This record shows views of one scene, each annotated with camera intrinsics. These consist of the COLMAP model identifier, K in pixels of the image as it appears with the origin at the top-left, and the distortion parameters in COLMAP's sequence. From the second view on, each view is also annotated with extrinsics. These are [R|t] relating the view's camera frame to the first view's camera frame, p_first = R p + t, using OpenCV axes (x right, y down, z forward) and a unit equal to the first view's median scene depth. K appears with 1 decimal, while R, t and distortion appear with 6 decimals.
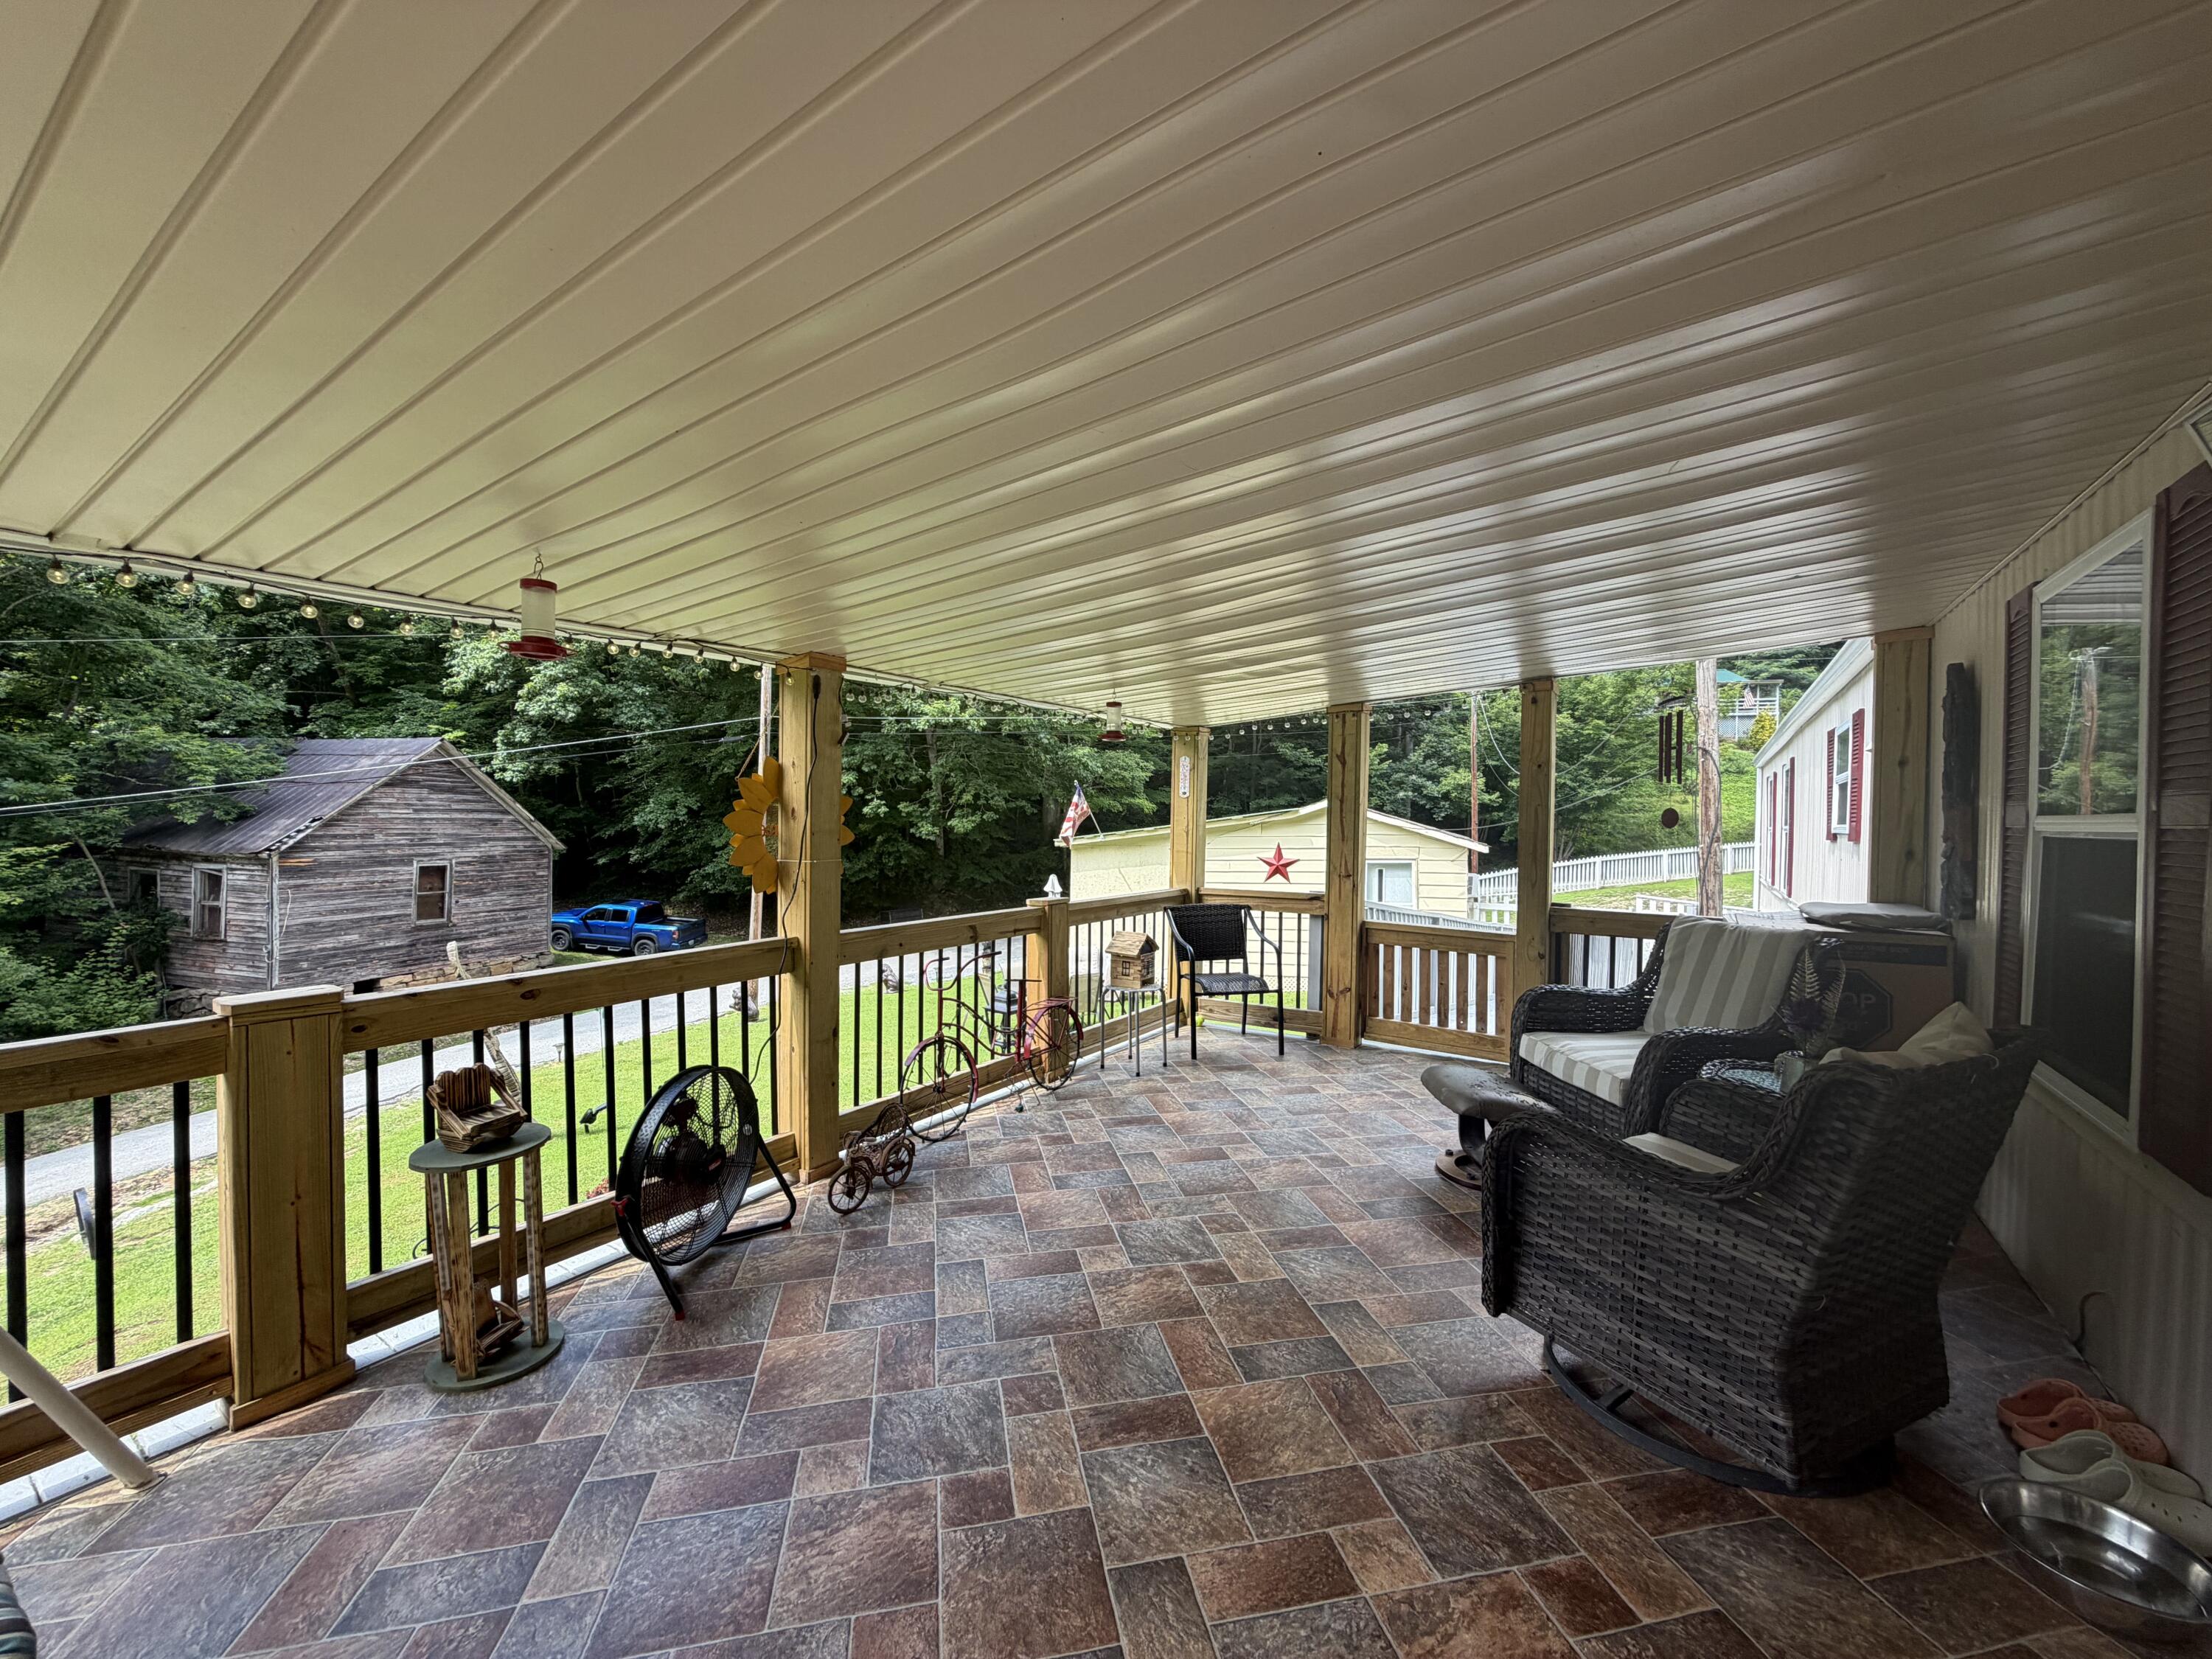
lens RADIAL K [[880.8, 0, 1099.7], [0, 880.8, 827.6], [0, 0, 1]] dist [0.000085, 0.000434]
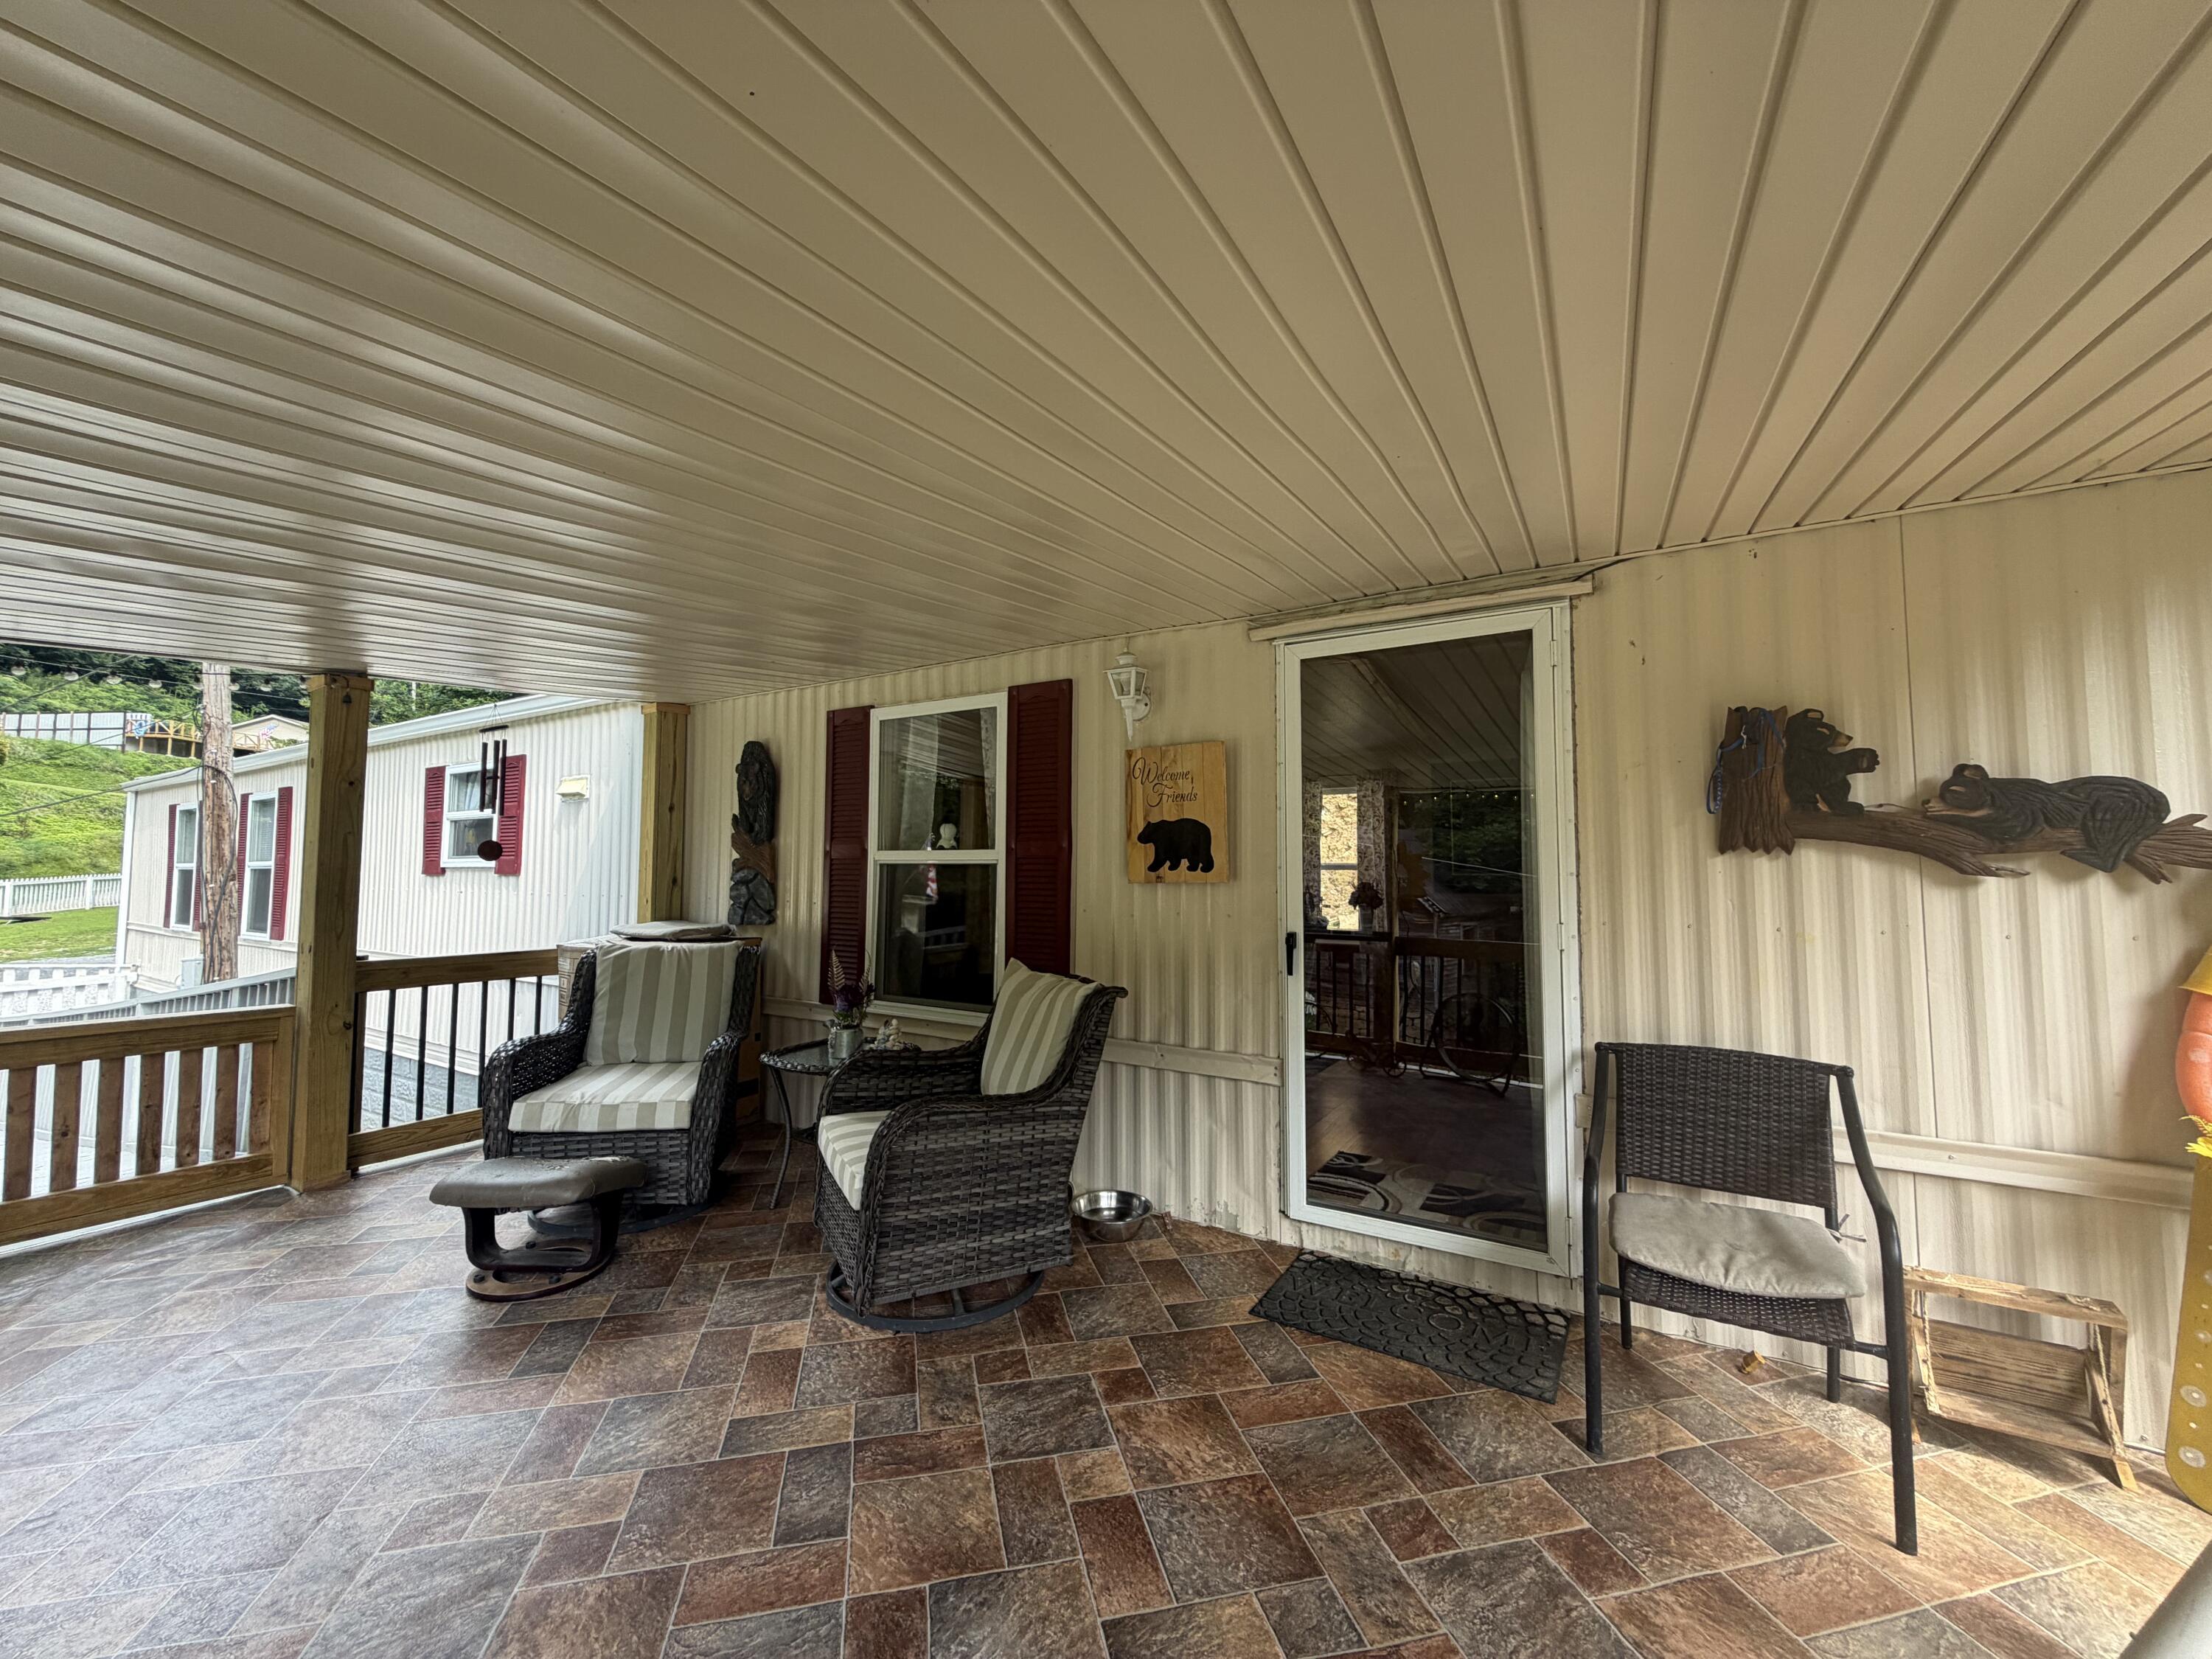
lens RADIAL K [[880.8, 0, 1098.1], [0, 880.8, 828.1], [0, 0, 1]] dist [0.000085, 0.000434]
pose [[-0.031040, 0.035011, 0.998905, -0.067745], [0.007388, 0.999367, -0.034798, 0.000528], [-0.999491, 0.006300, -0.031279, 0.078843]]
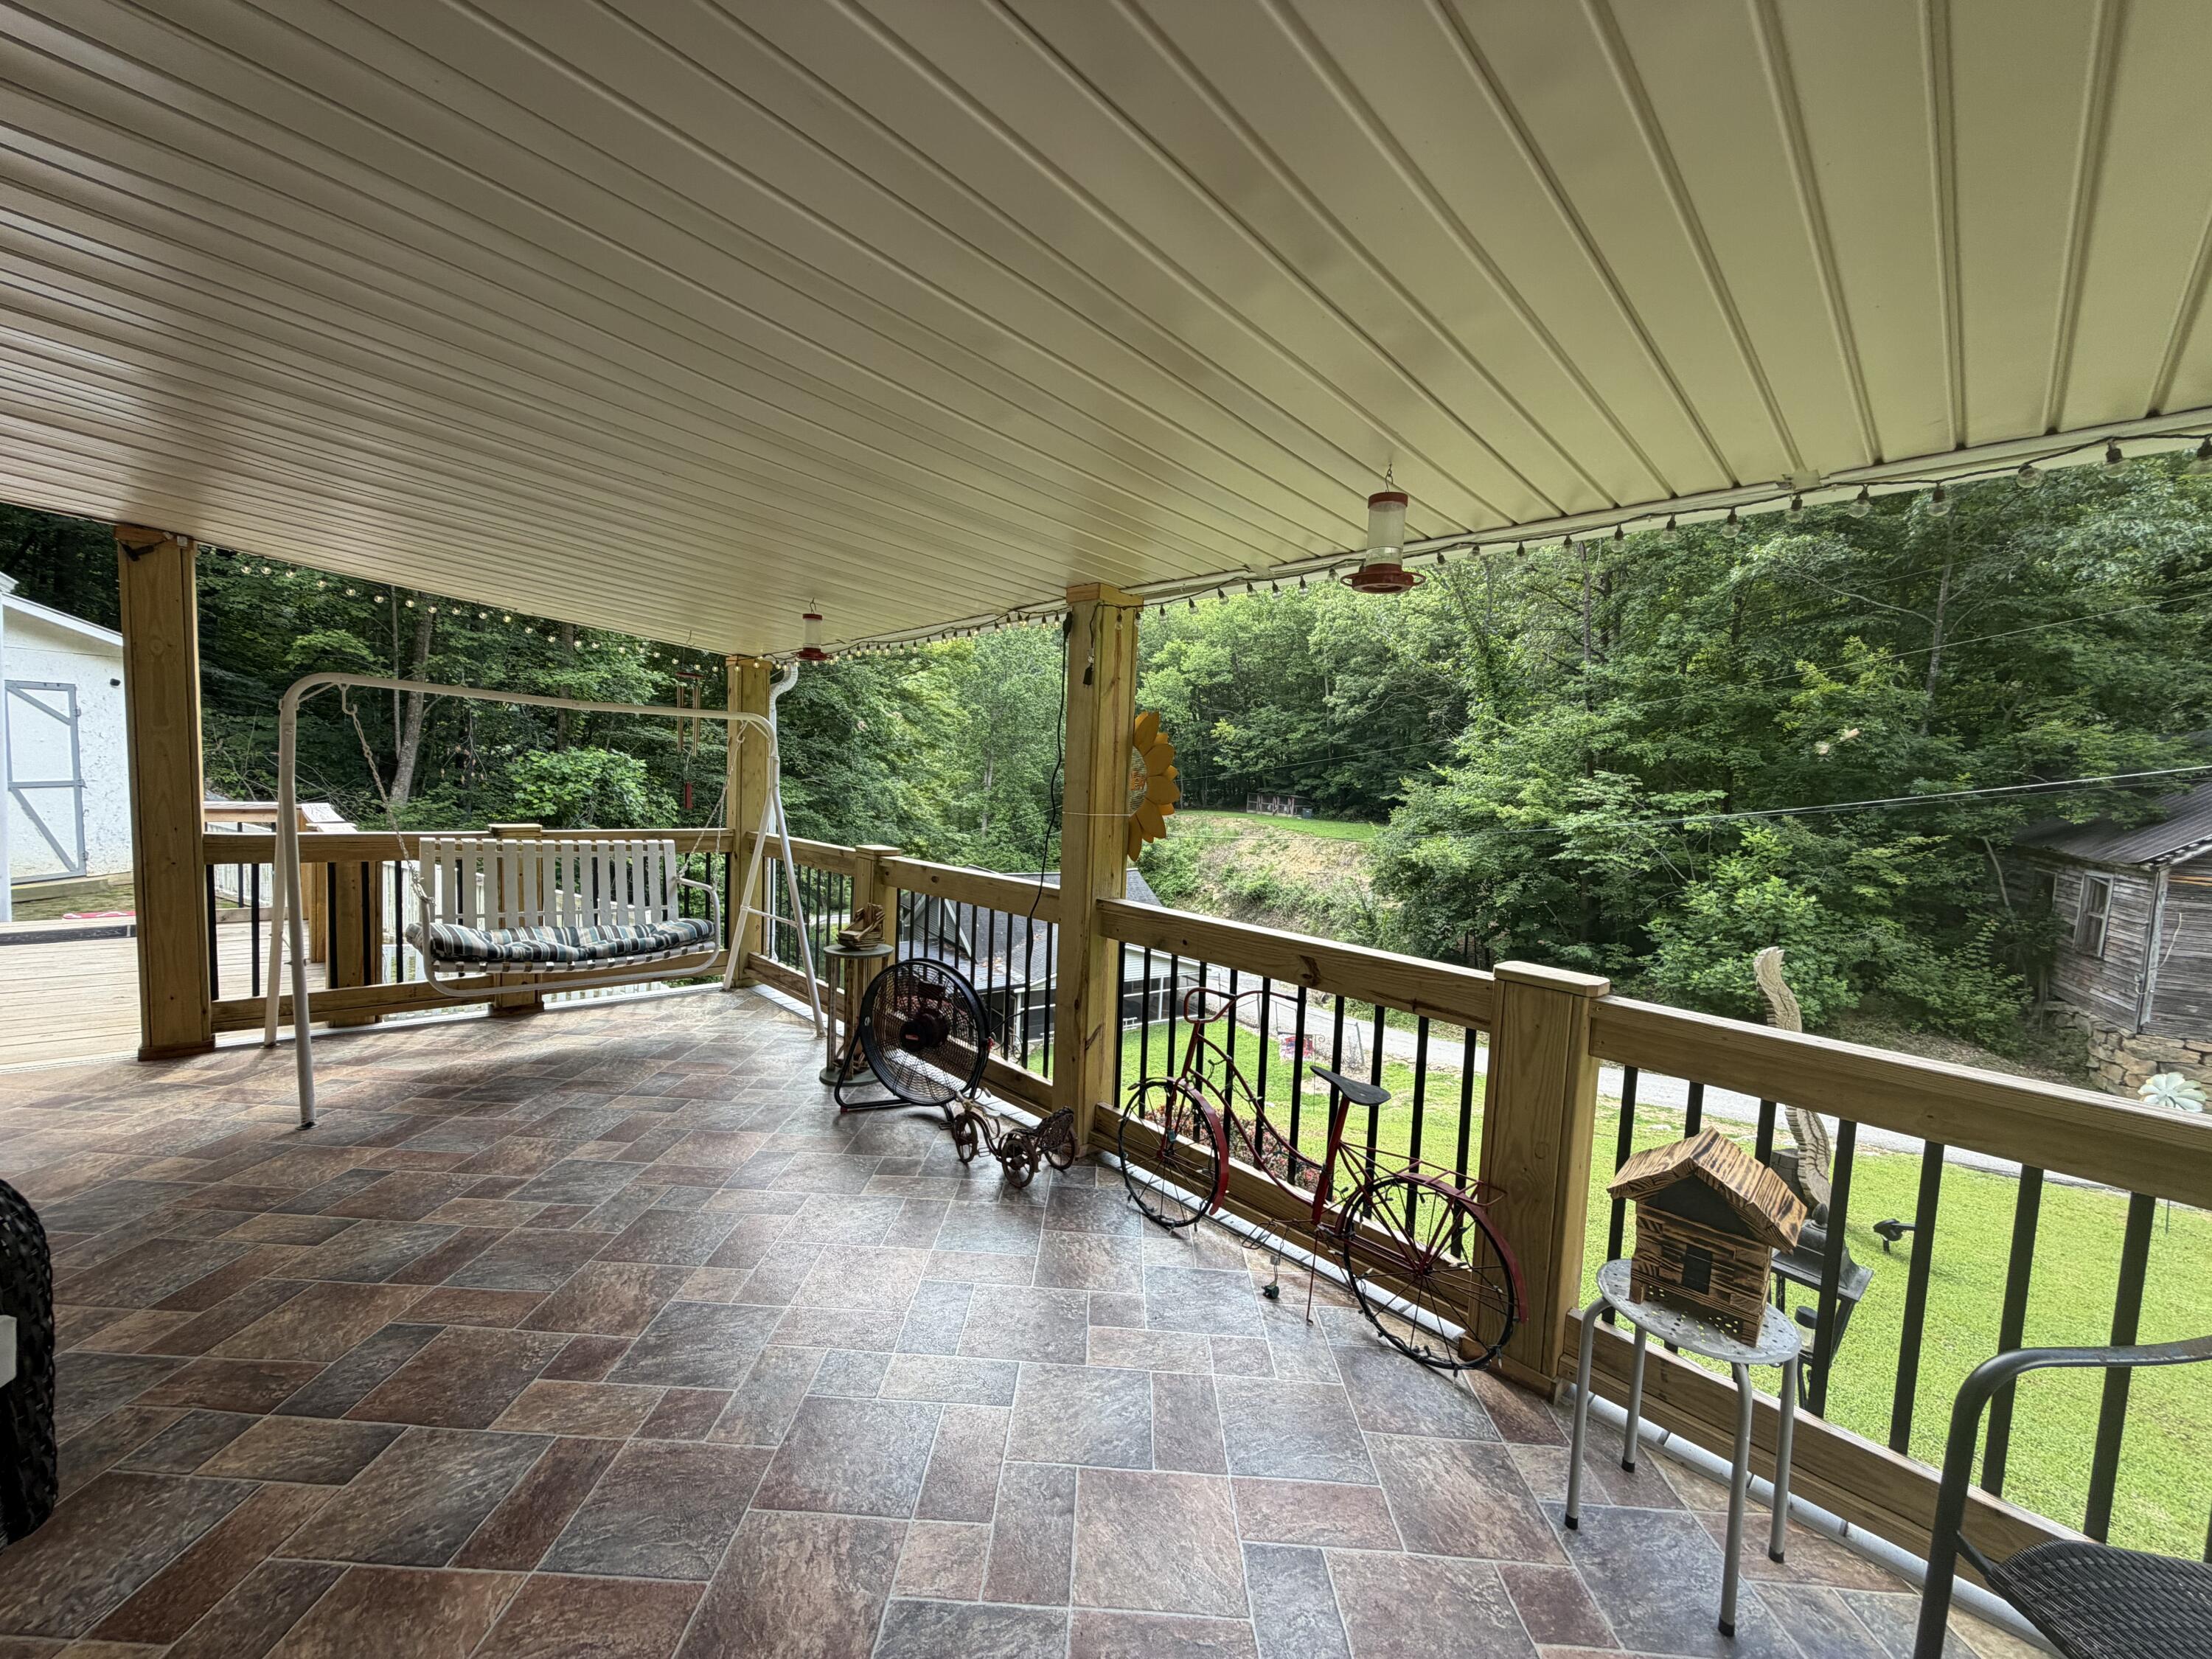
lens RADIAL K [[880.8, 0, 1098.6], [0, 880.8, 823.3], [0, 0, 1]] dist [0.000085, 0.000434]
pose [[-0.217530, 0.045464, -0.974994, 0.090706], [-0.059405, 0.996446, 0.059719, -0.001295], [0.974244, 0.070910, -0.214056, 0.191566]]
